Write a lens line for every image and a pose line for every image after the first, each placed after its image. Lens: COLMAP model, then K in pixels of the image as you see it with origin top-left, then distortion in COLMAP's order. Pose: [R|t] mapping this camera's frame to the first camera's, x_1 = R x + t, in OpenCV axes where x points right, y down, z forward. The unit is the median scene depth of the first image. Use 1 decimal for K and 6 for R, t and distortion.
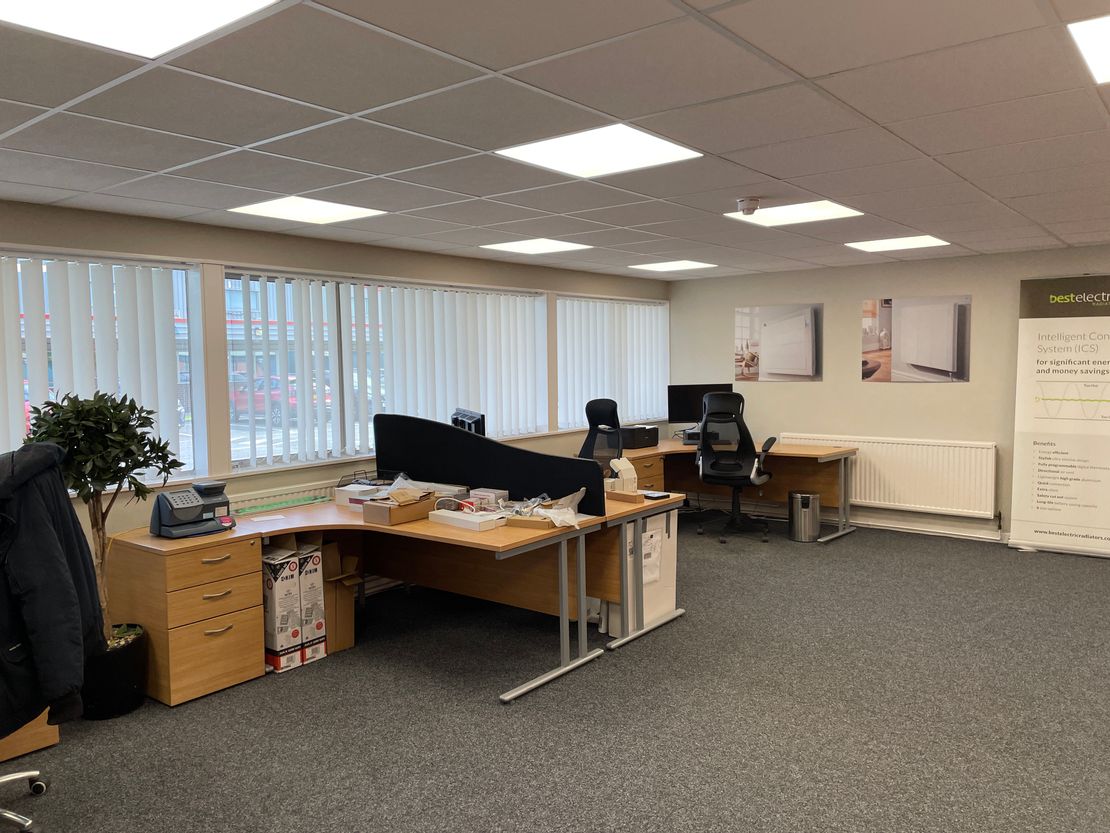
lens RADIAL K [[833.0, 0, 565.0], [0, 833.0, 407.3], [0, 0, 1]] dist [0.088047, -0.111278]
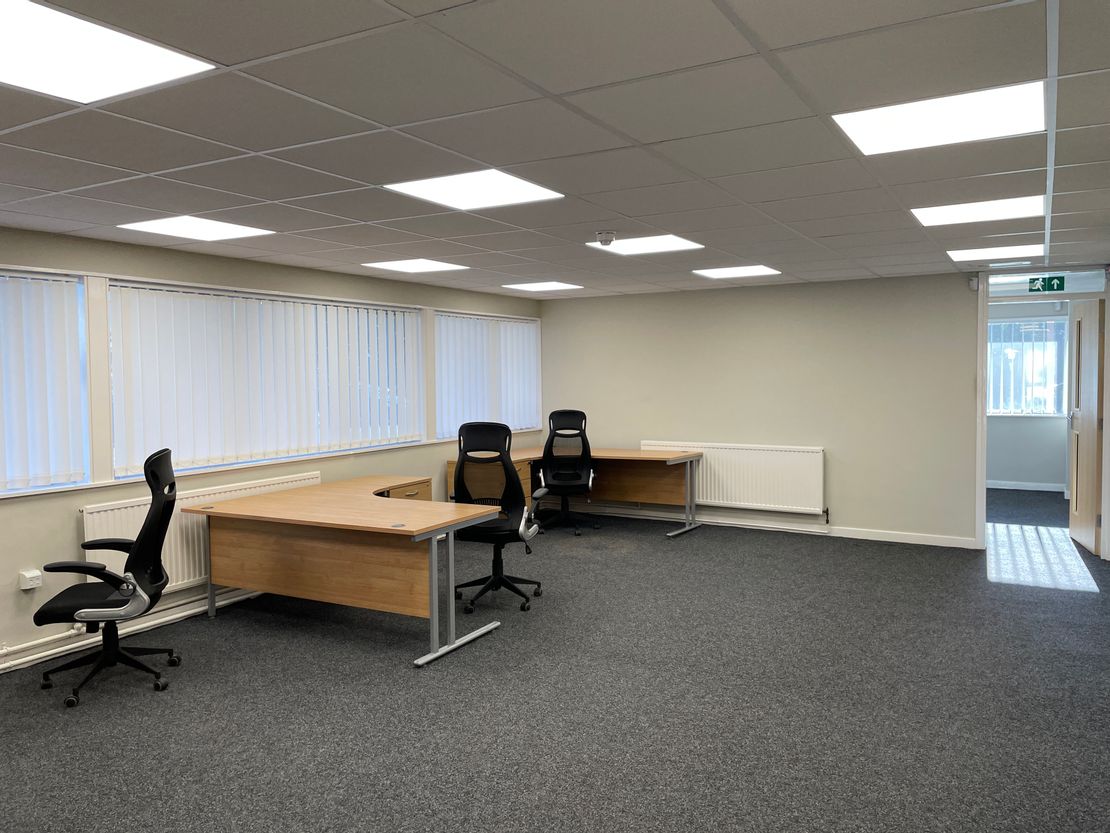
lens RADIAL K [[833.0, 0, 552.4], [0, 833.0, 413.2], [0, 0, 1]] dist [0.088047, -0.111278]
pose [[0.990950, -0.001348, 0.134227, -0.007666], [0.003015, 0.999921, -0.012215, 0.013909], [-0.134200, 0.012509, 0.990875, -0.120650]]
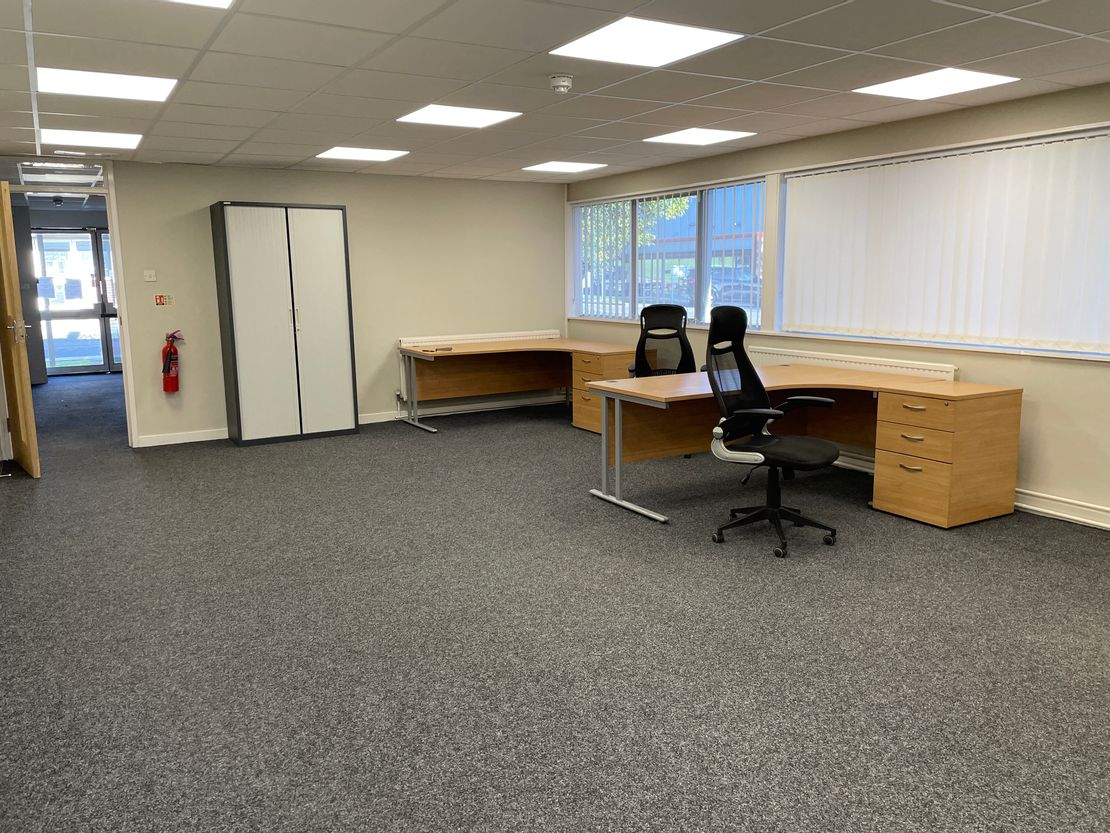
lens RADIAL K [[833.0, 0, 557.1], [0, 833.0, 410.0], [0, 0, 1]] dist [0.088047, -0.111278]
pose [[-0.364172, 0.175360, -0.914673, 1.206046], [-0.039412, 0.978332, 0.203257, -0.071336], [0.930497, 0.110070, -0.349370, 1.424459]]
